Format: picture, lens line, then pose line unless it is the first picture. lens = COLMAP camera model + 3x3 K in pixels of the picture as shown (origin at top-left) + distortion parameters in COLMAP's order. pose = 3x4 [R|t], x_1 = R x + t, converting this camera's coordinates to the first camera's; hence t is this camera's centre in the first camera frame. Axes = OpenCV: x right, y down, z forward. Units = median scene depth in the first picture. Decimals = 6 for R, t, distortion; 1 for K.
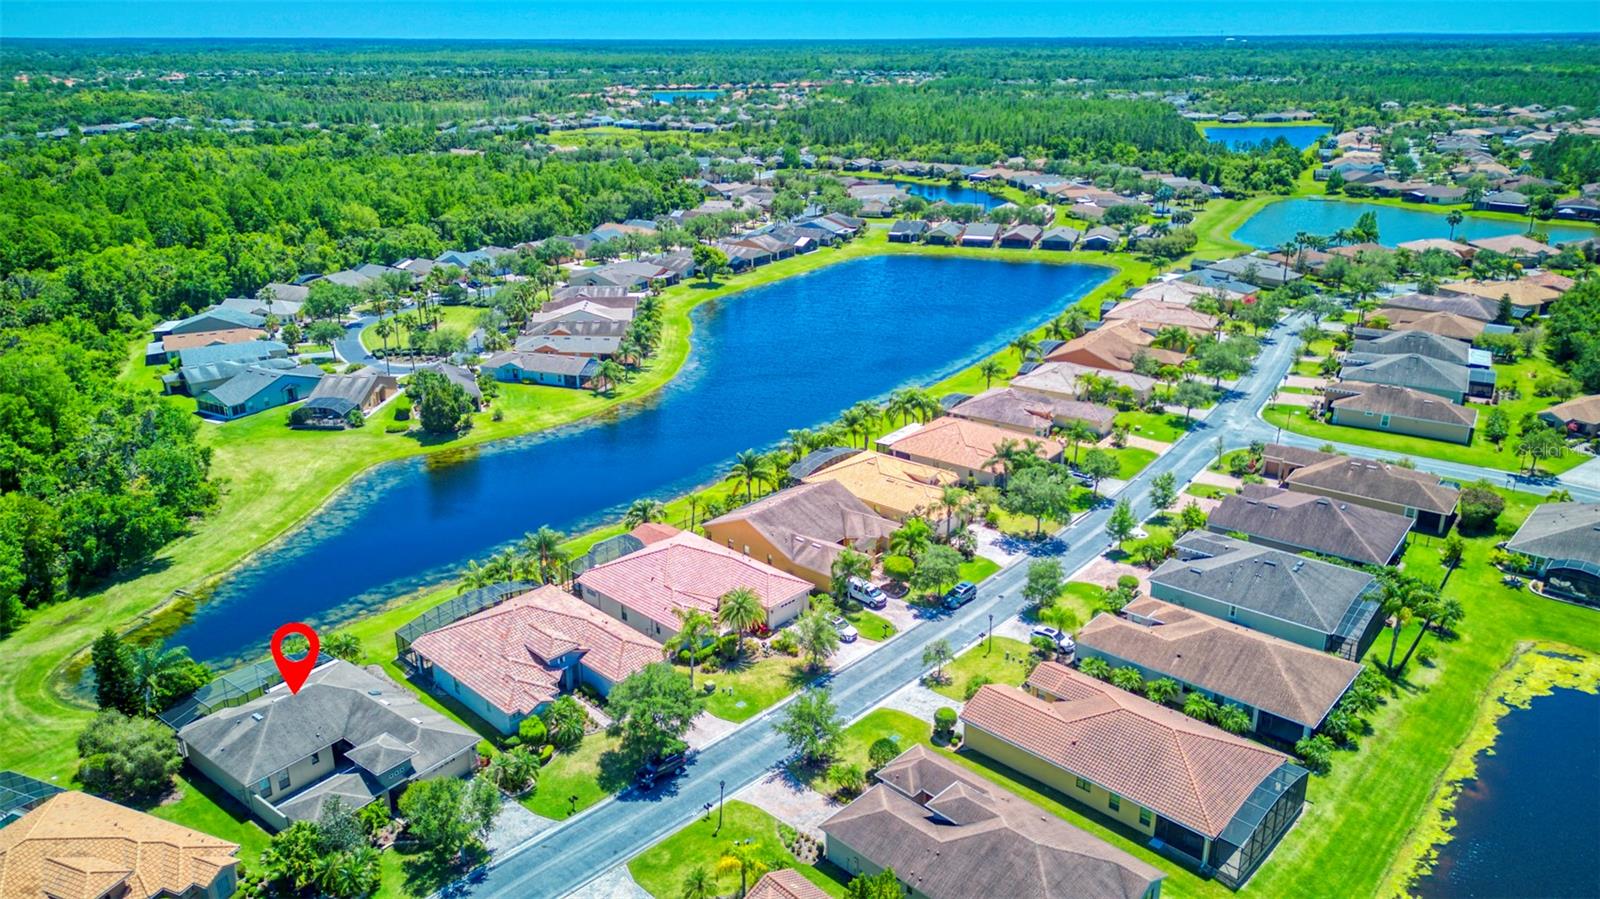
lens RADIAL K [[1119.9, 0, 796.3], [0, 1119.9, 445.3], [0, 0, 1]] dist [0.081069, -0.079815]
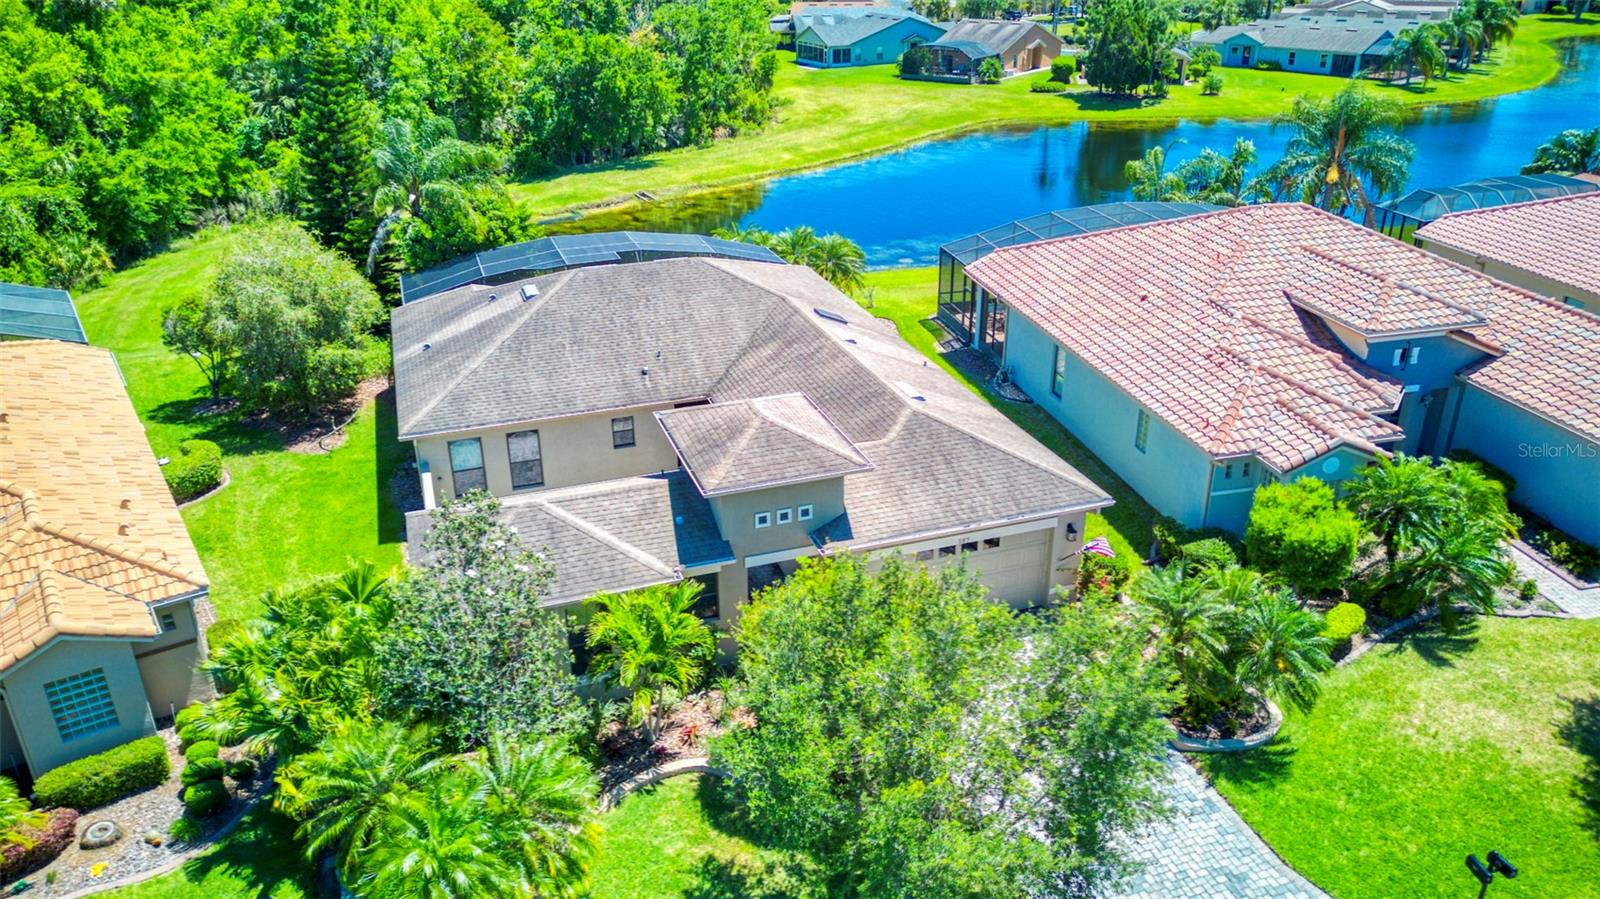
lens RADIAL K [[1145.8, 0, 796.3], [0, 1145.8, 454.2], [0, 0, 1]] dist [0.014834, -0.013752]
pose [[0.837416, 0.222027, -0.499439, -0.131426], [-0.174706, 0.974571, 0.140317, 0.142100], [0.517893, -0.030249, 0.854911, 0.463988]]
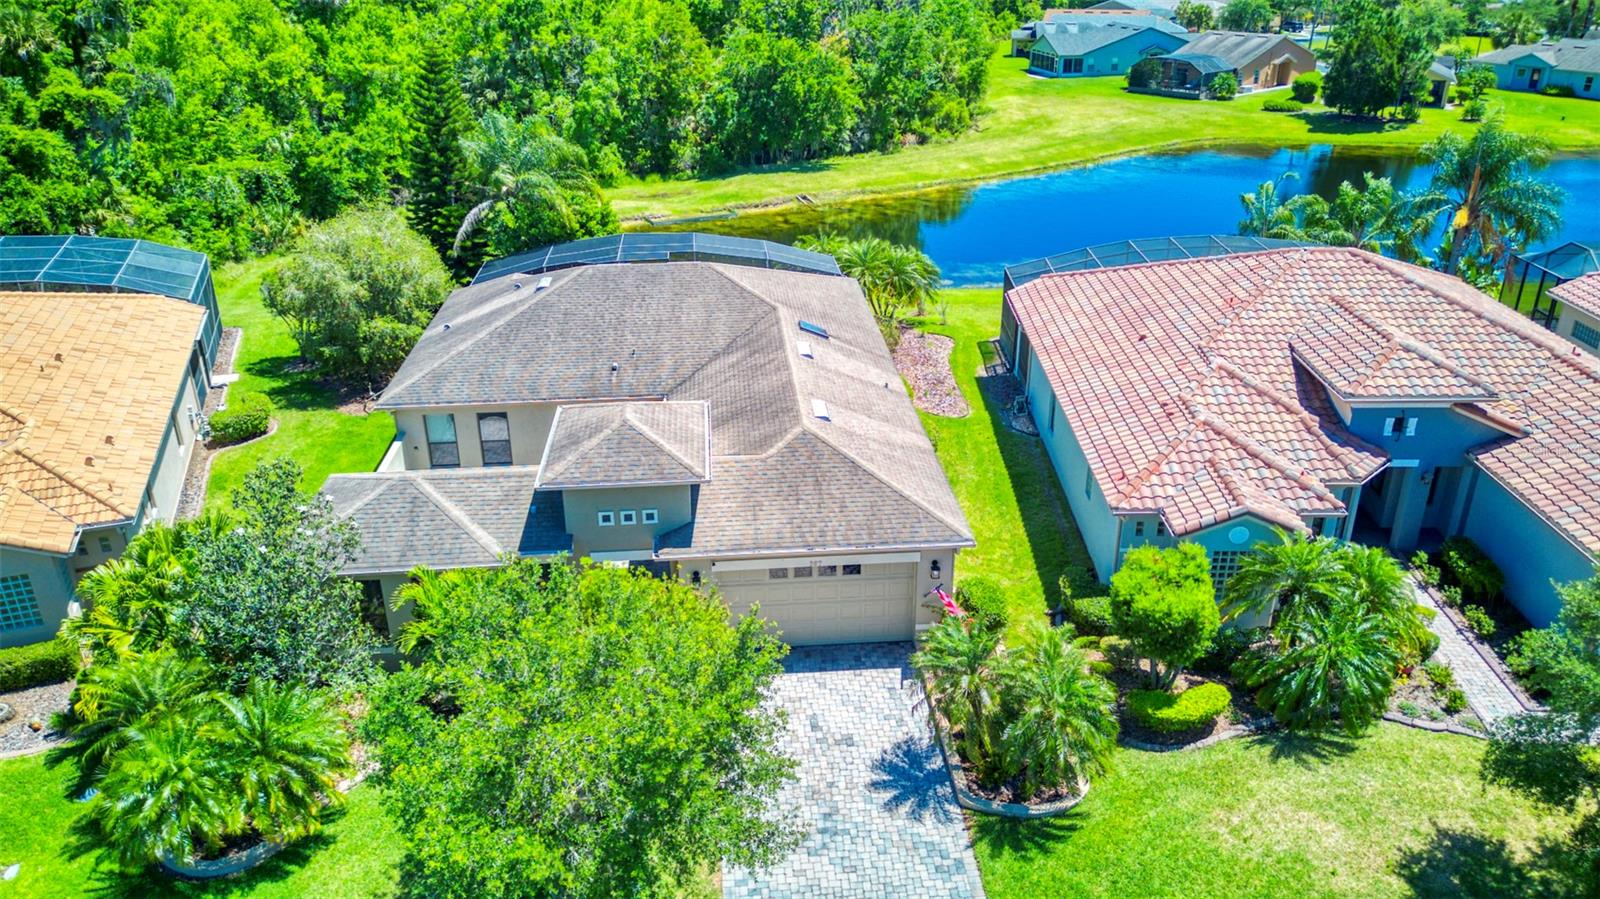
lens RADIAL K [[1145.8, 0, 796.3], [0, 1145.8, 454.2], [0, 0, 1]] dist [0.014834, -0.013752]
pose [[0.674700, 0.303370, -0.672864, -0.084876], [-0.241695, 0.952174, 0.186946, 0.127480], [0.697398, 0.036496, 0.715755, 0.498097]]
